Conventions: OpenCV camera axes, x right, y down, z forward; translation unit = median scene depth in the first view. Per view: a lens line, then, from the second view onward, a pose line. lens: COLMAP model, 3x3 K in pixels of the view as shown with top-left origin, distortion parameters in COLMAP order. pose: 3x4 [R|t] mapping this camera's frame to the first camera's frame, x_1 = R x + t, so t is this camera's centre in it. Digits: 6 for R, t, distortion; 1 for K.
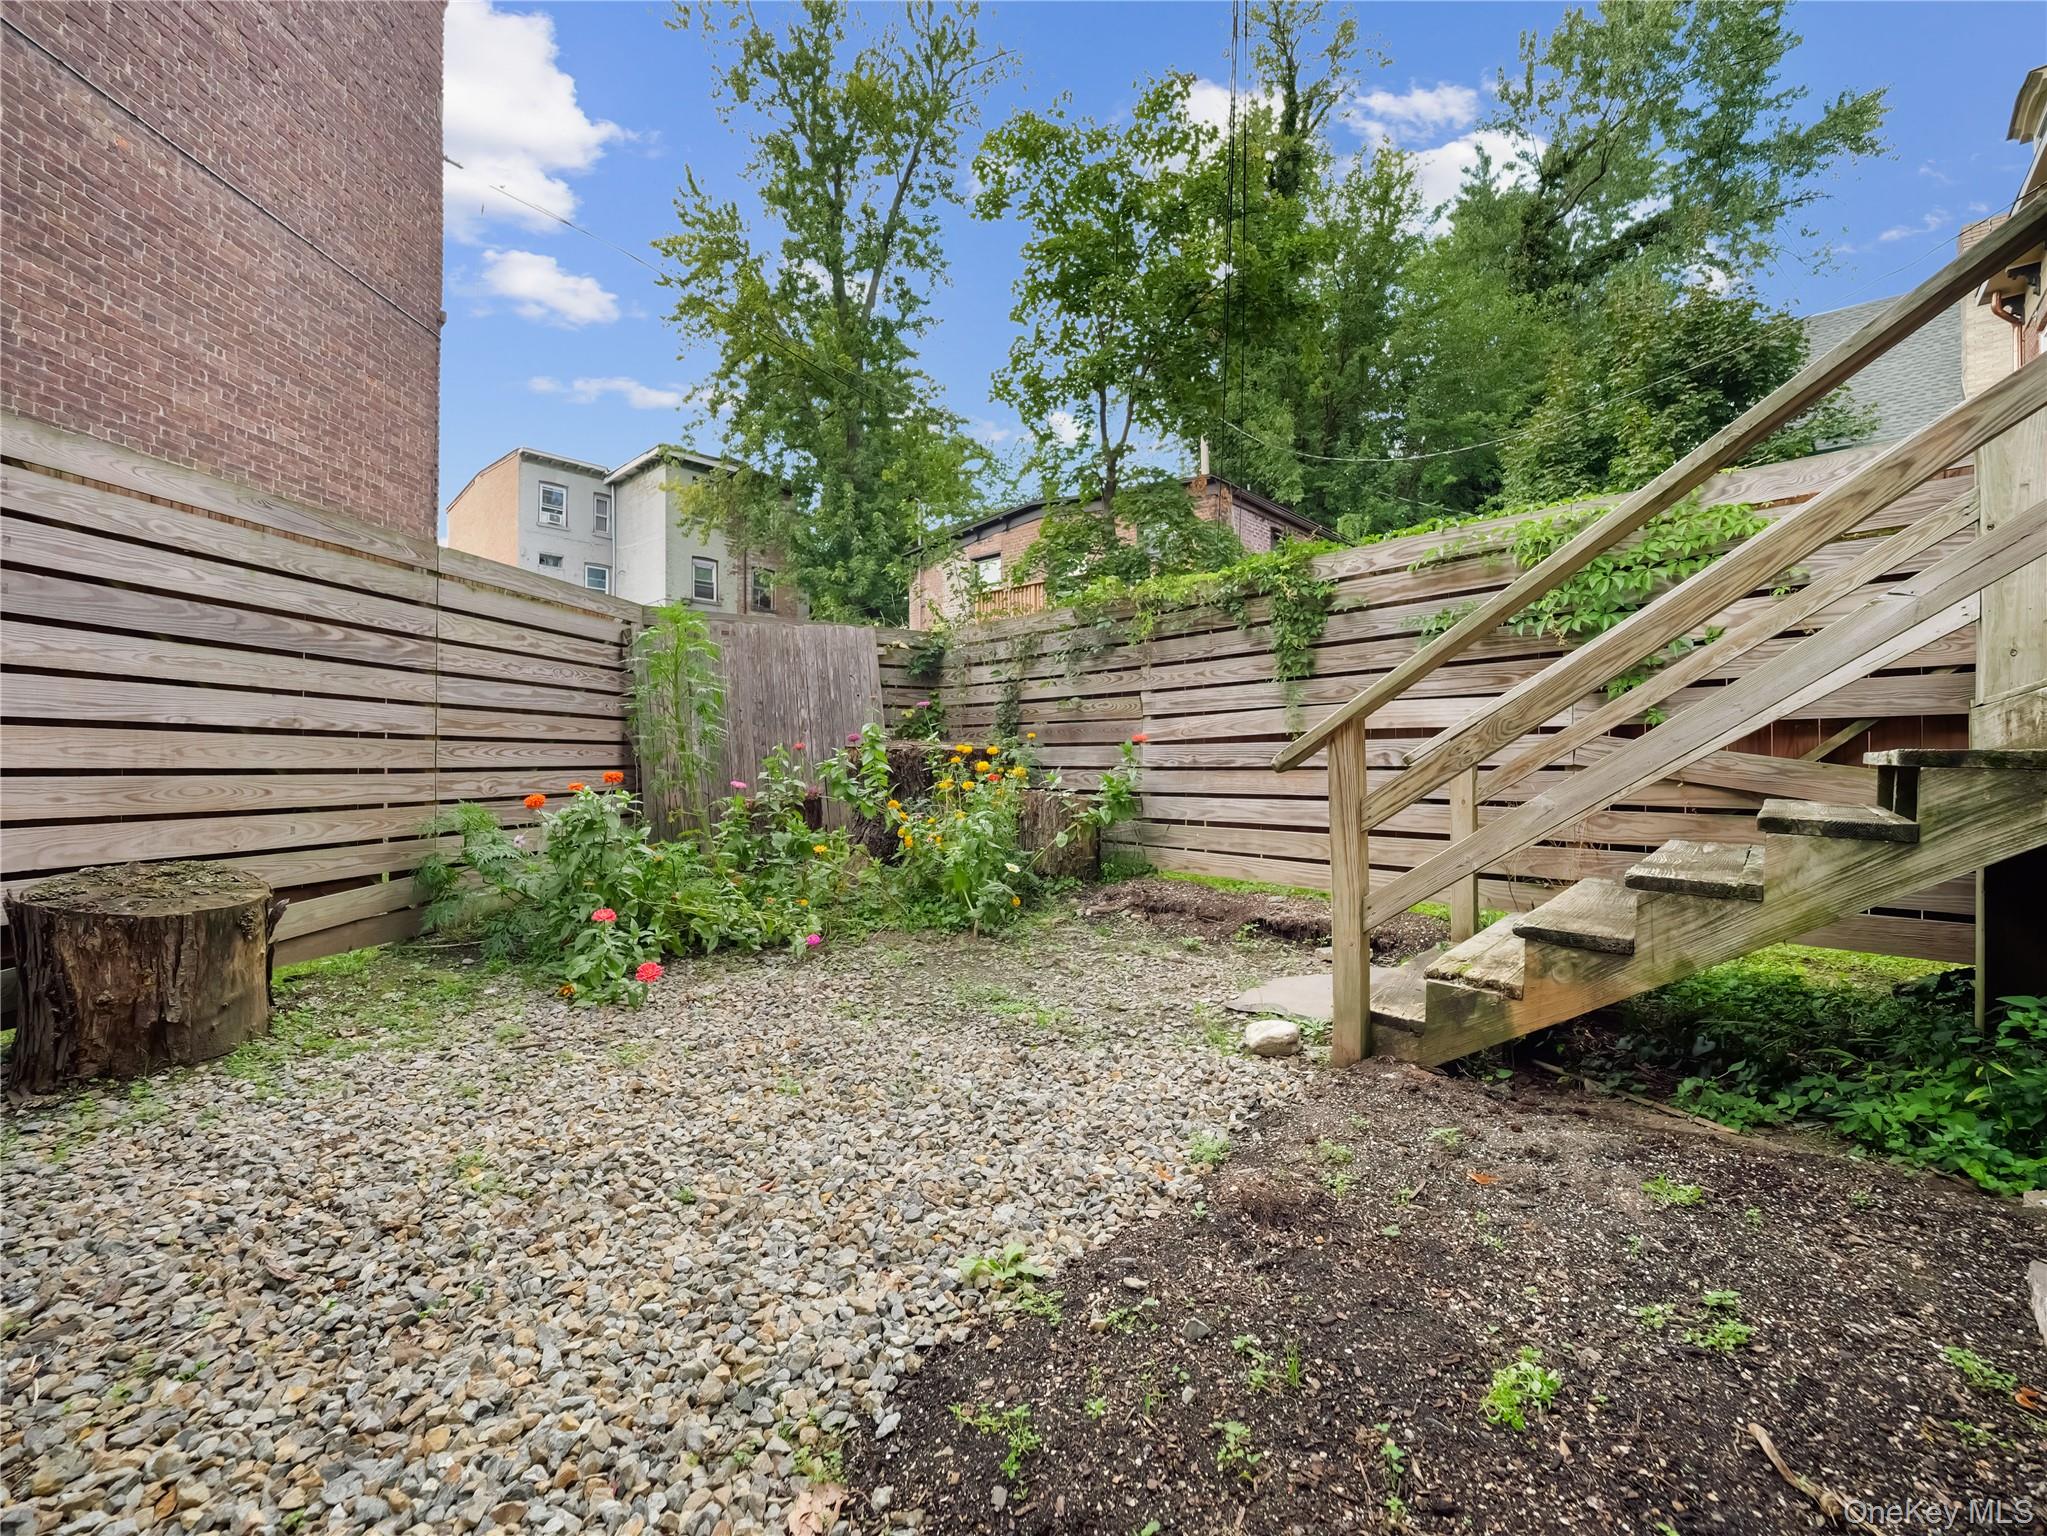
lens RADIAL K [[866.4, 0, 1021.4], [0, 866.4, 764.0], [0, 0, 1]] dist [-0.003869, -0.000037]
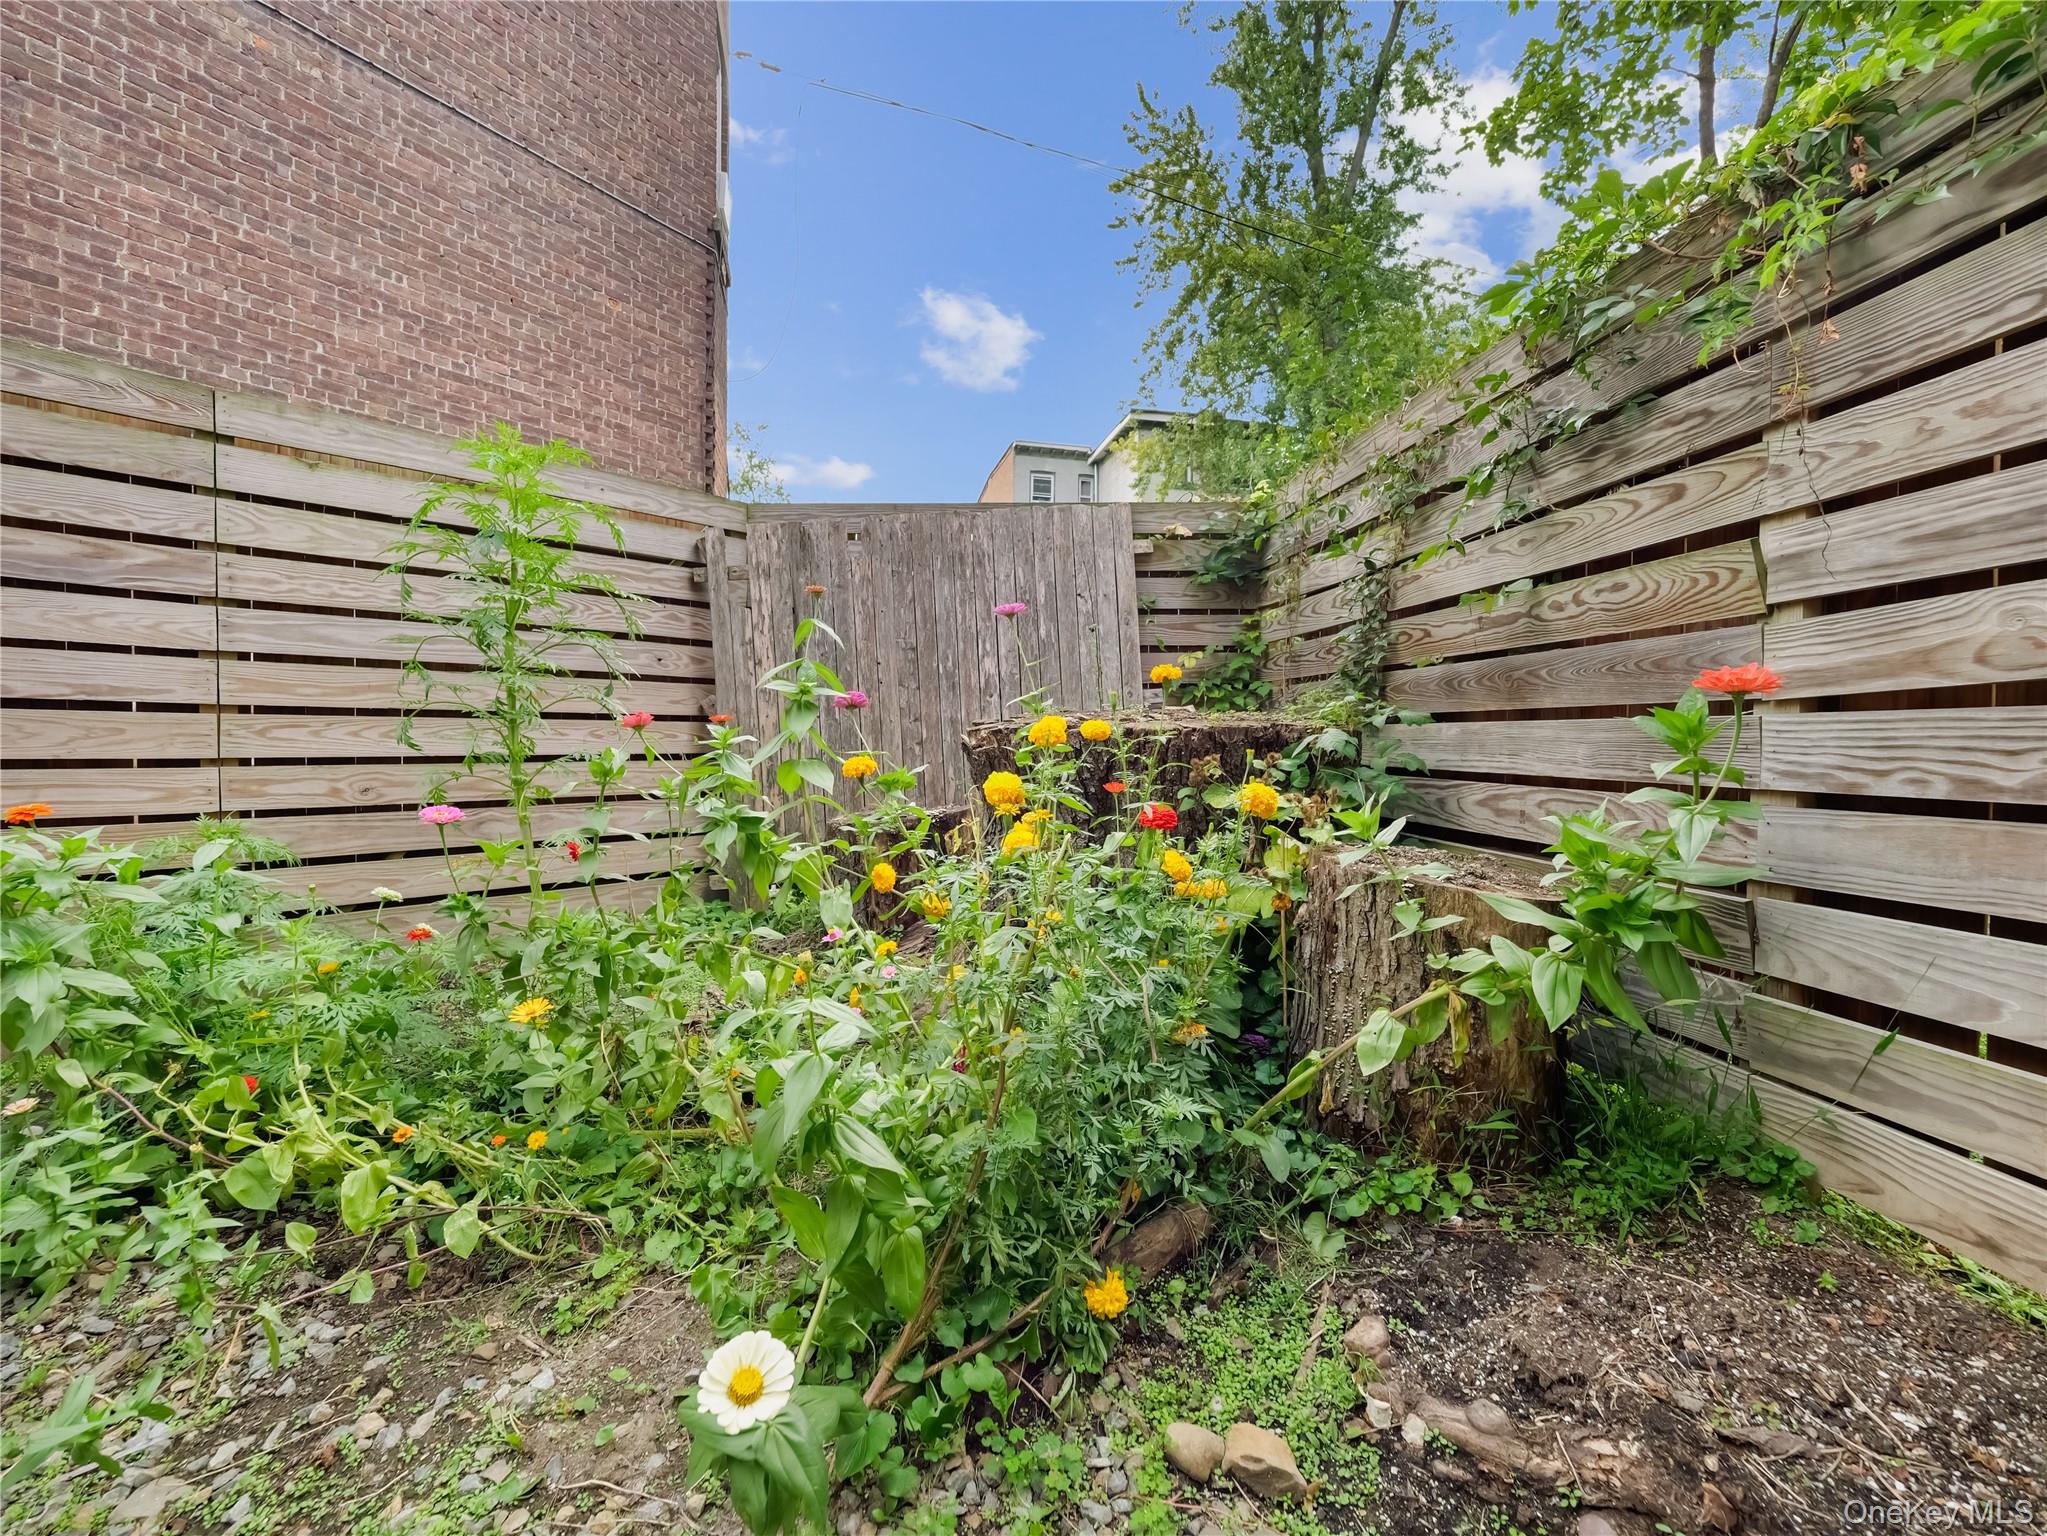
lens RADIAL K [[857.8, 0, 1024.9], [0, 857.8, 759.2], [0, 0, 1]] dist [-0.010479, 0.001720]
pose [[0.826755, 0.019474, -0.562225, 0.093877], [-0.009991, 0.999751, 0.019937, -0.009729], [0.562473, -0.010866, 0.826744, 0.613581]]
